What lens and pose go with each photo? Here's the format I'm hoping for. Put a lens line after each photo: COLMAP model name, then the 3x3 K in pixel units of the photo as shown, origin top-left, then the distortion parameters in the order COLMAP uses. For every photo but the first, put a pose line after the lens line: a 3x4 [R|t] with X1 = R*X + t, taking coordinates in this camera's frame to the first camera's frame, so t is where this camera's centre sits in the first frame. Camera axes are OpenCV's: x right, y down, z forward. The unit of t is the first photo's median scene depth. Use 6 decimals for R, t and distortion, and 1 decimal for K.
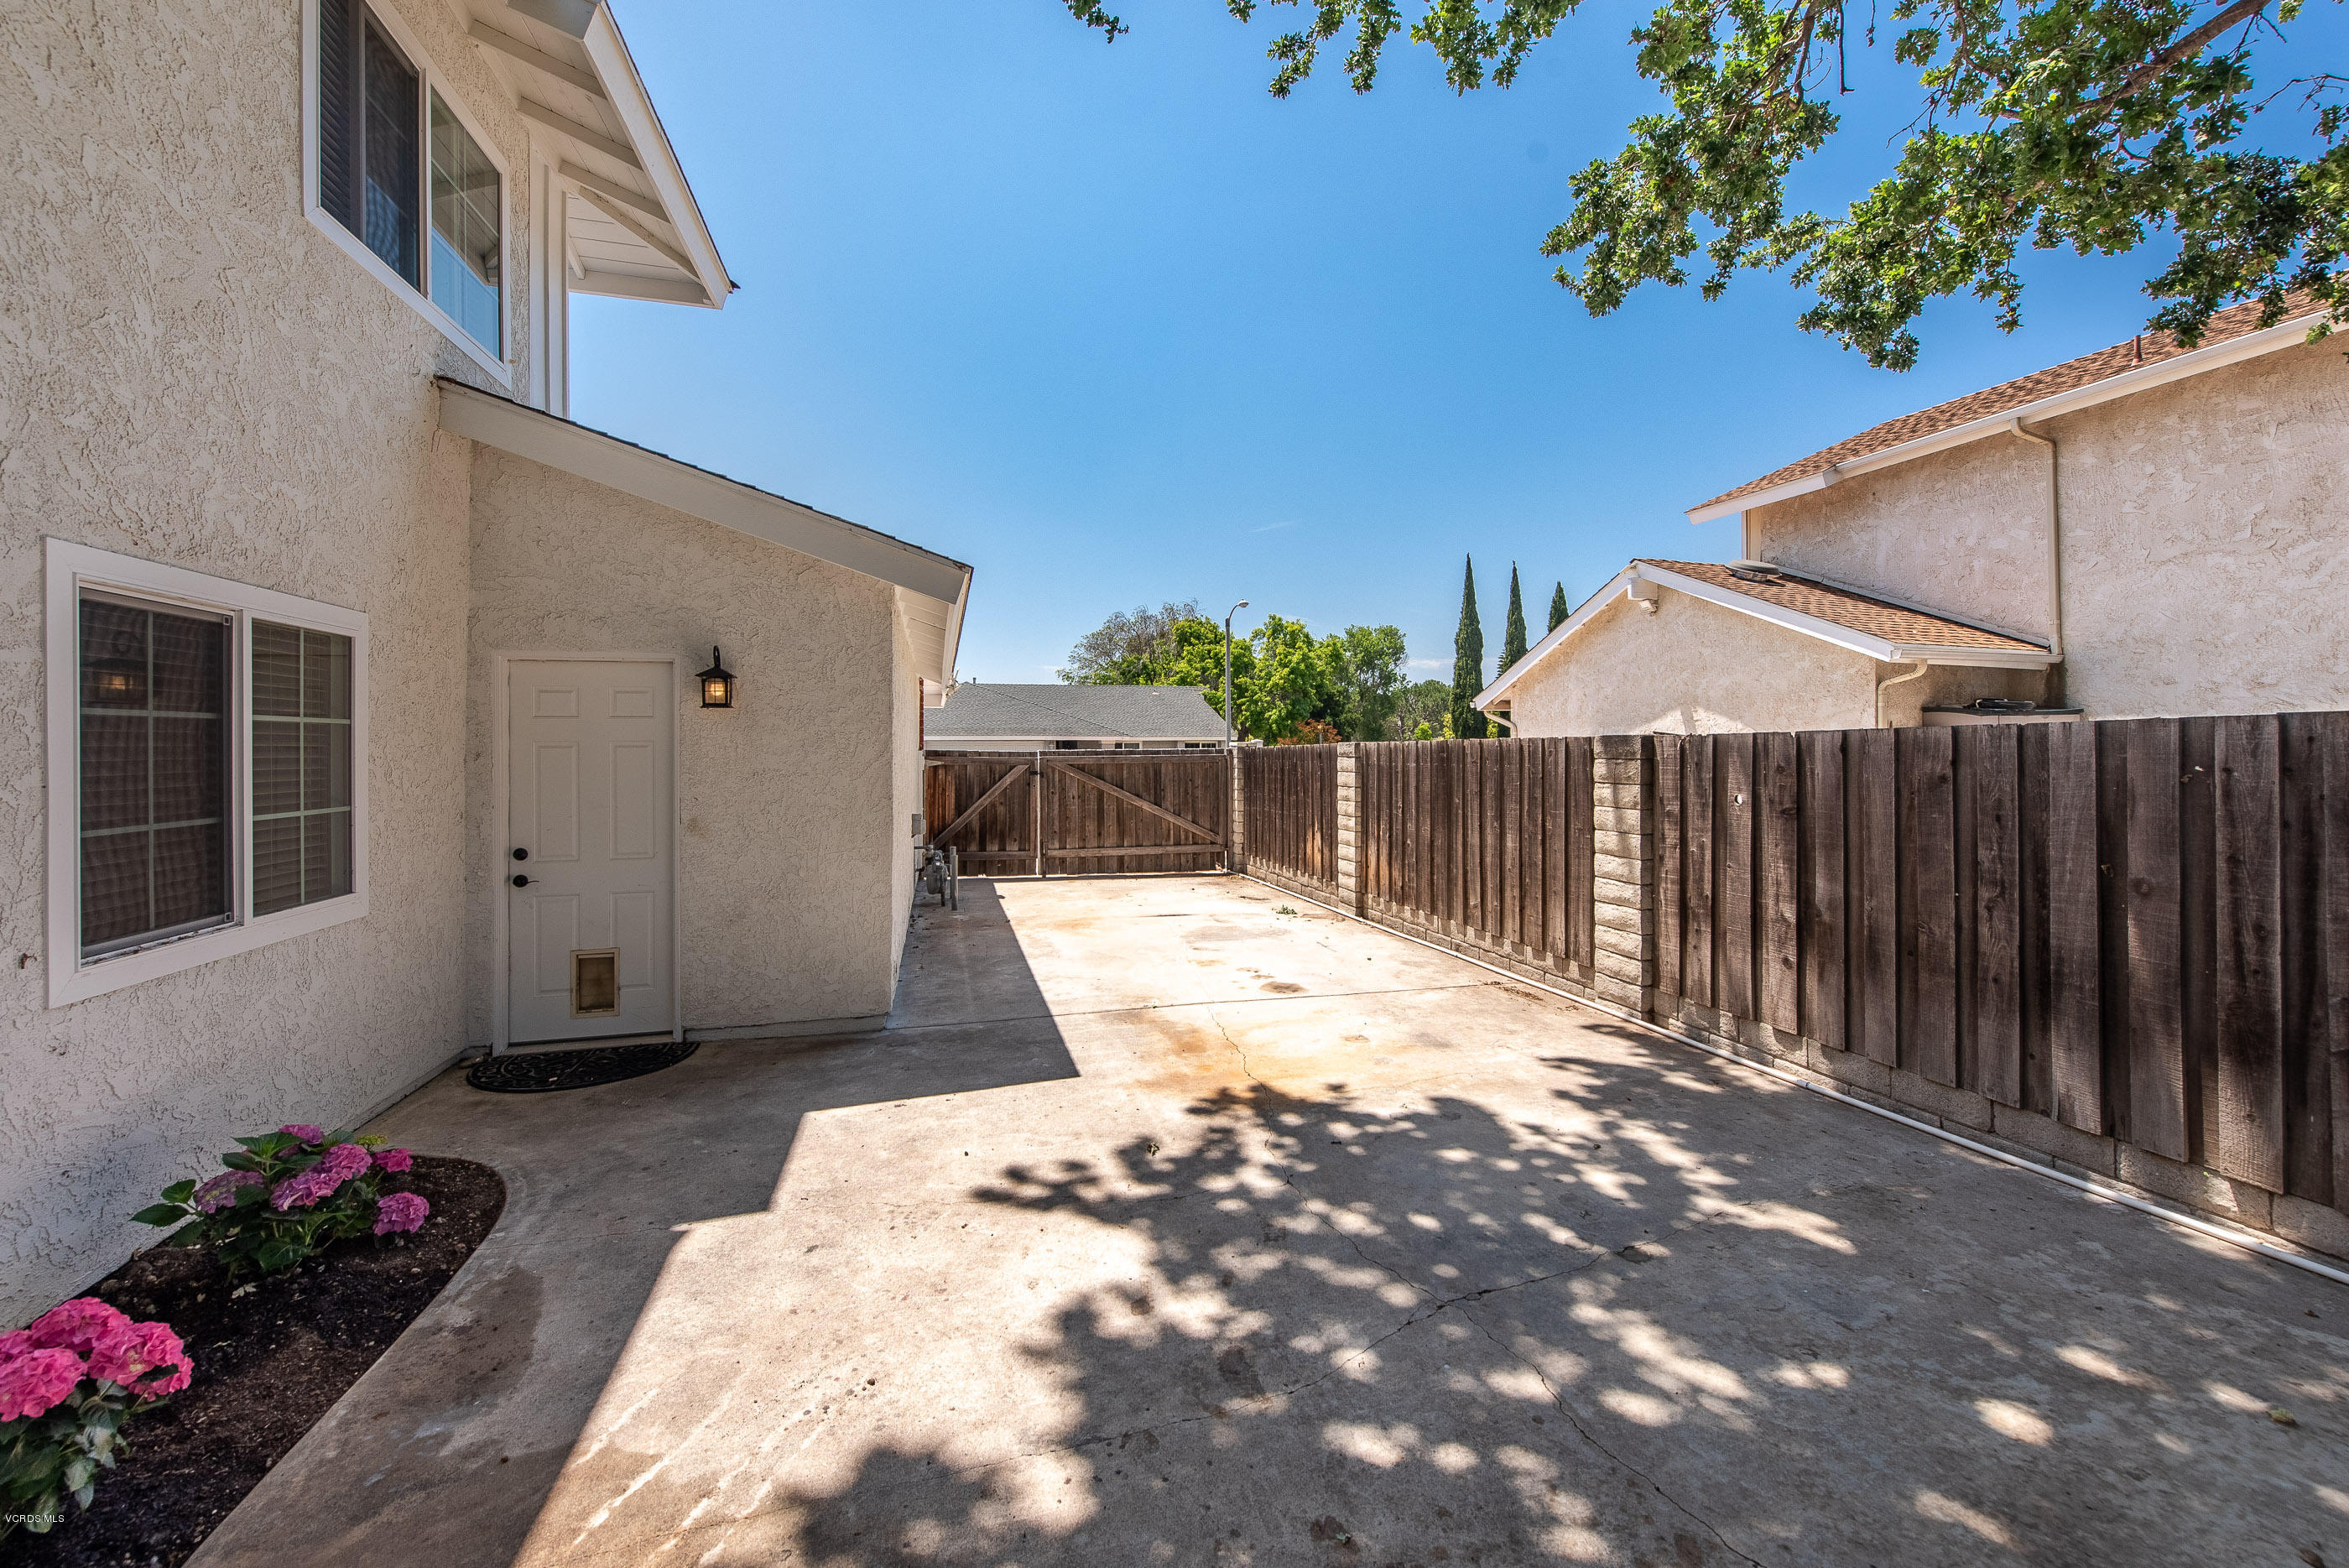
lens RADIAL K [[946.3, 0, 1182.7], [0, 946.3, 747.9], [0, 0, 1]] dist [-0.000764, -0.000122]
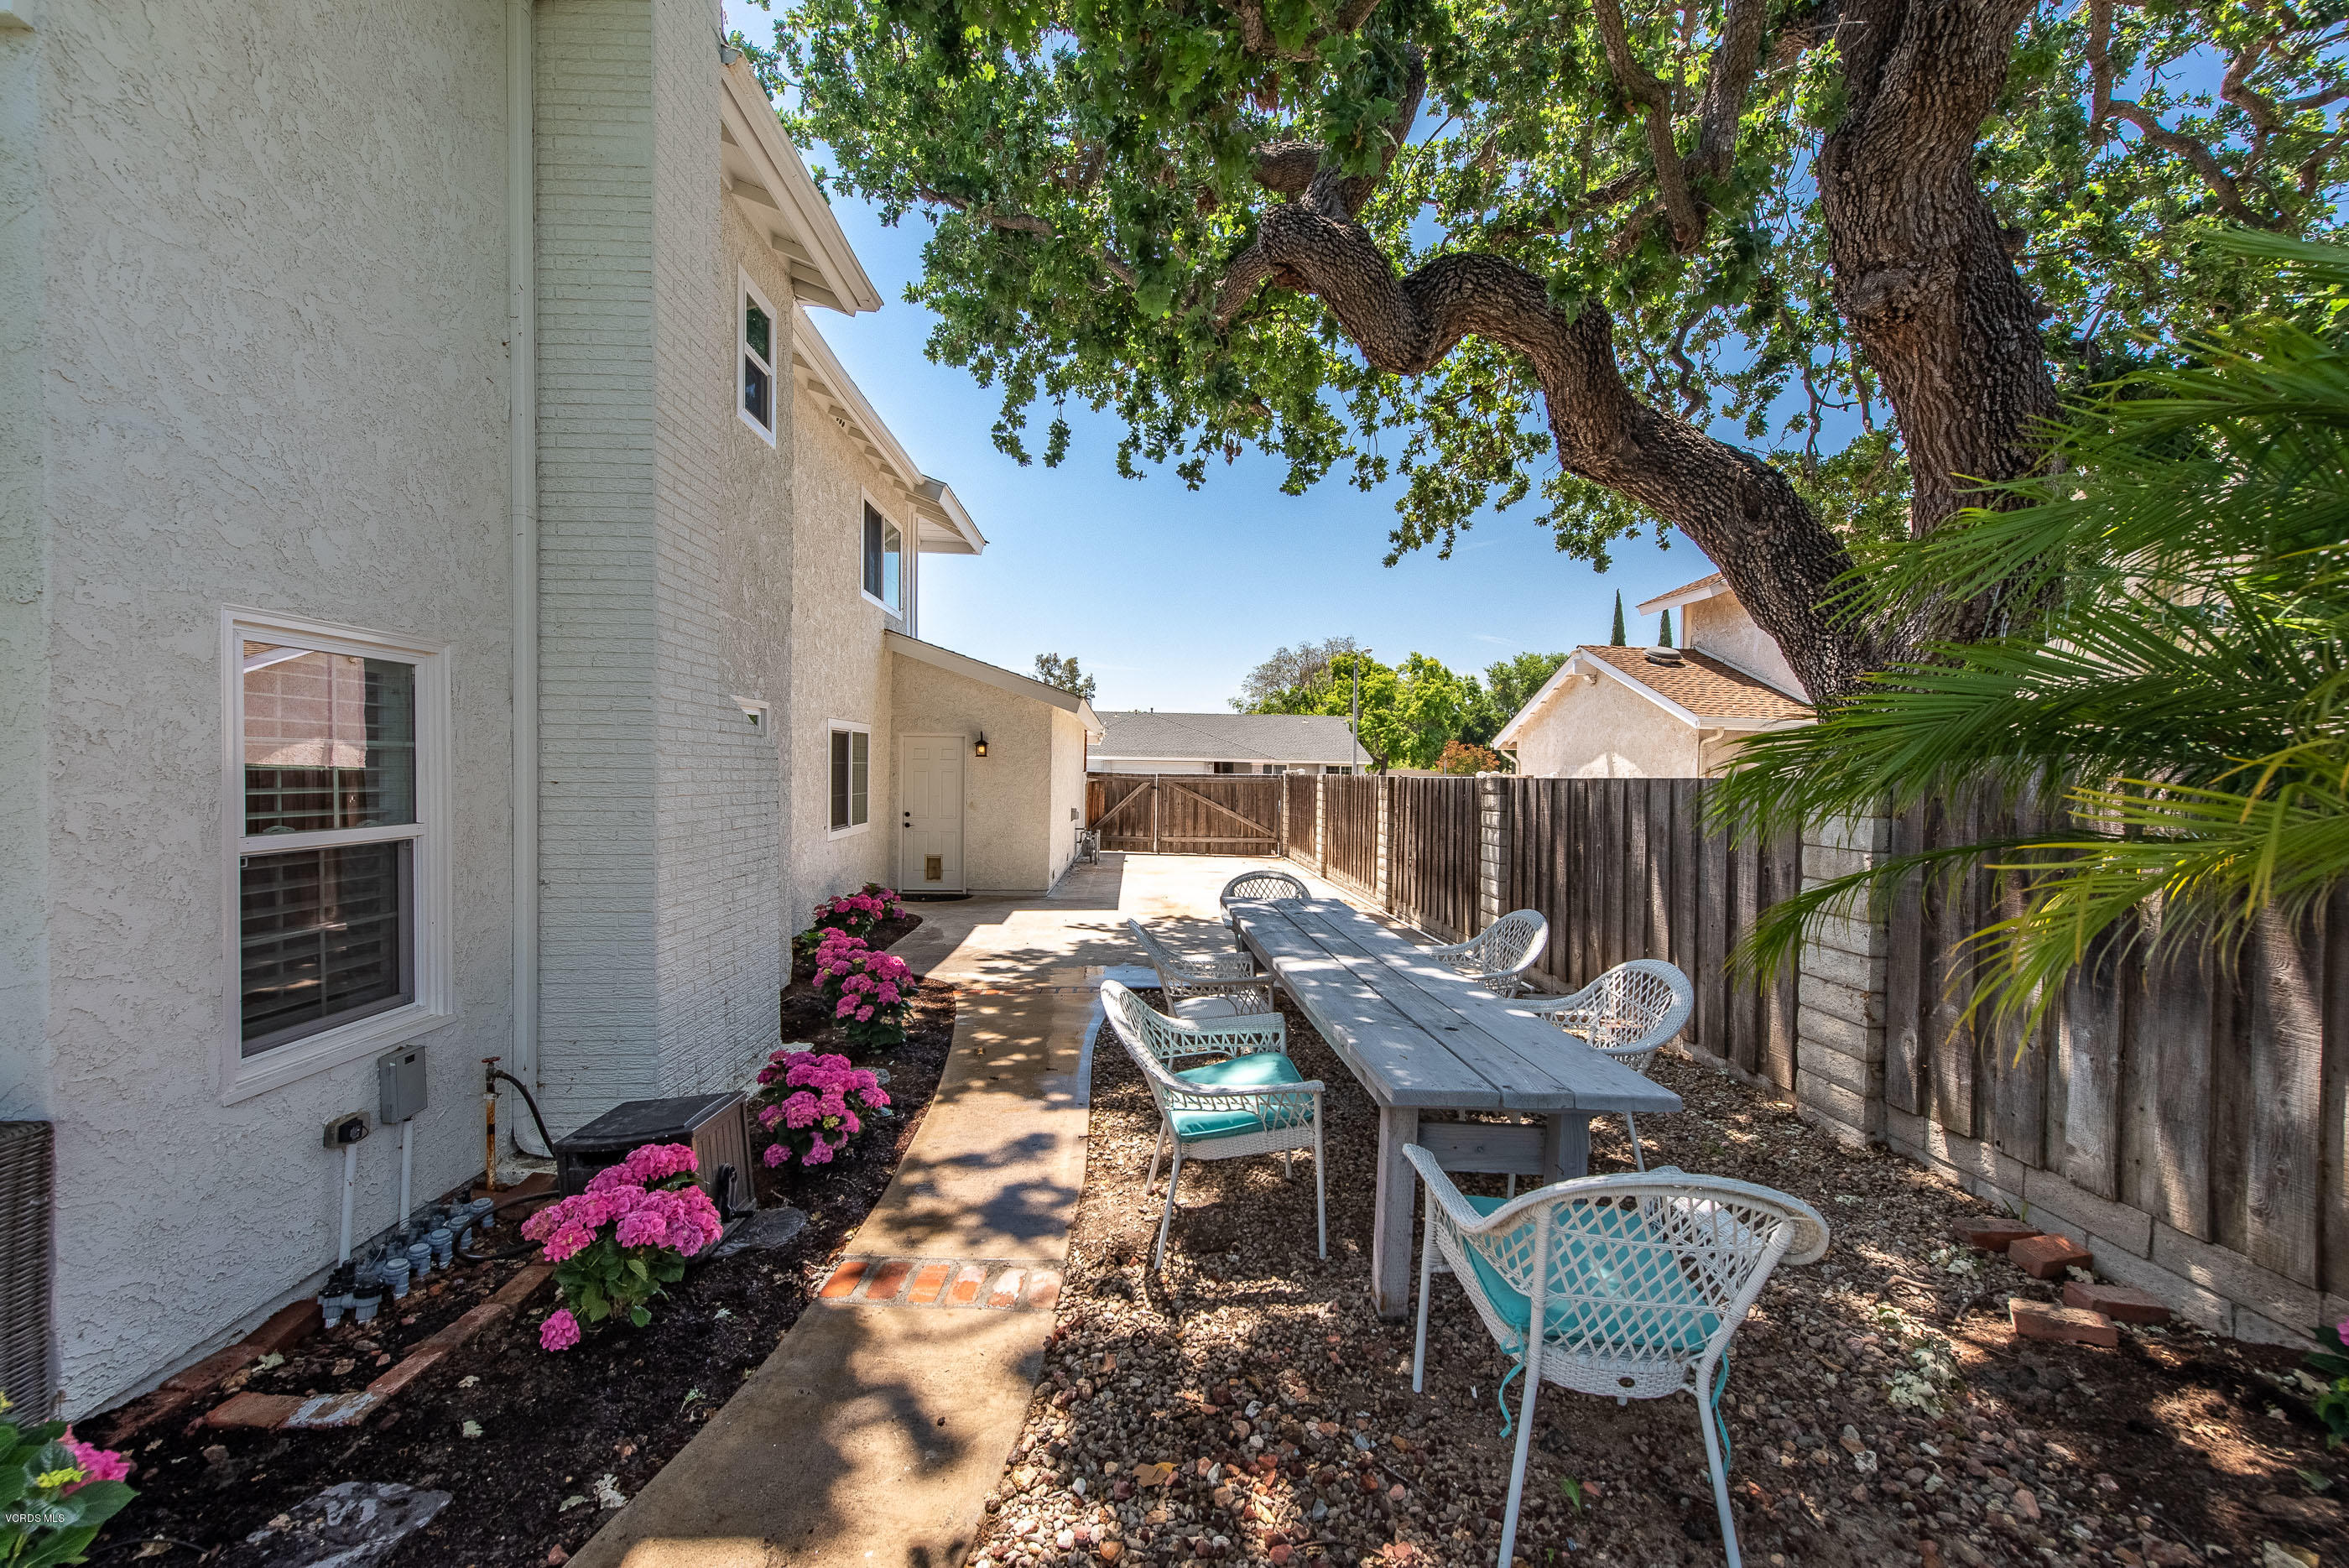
lens RADIAL K [[911.2, 0, 1174.5], [0, 911.2, 784.0], [0, 0, 1]] dist [0.000096, -0.000006]
pose [[0.977356, 0.025017, -0.210120, 0.191771], [-0.020682, 0.999526, 0.022801, -0.014618], [0.210591, -0.017939, 0.977410, -0.468440]]
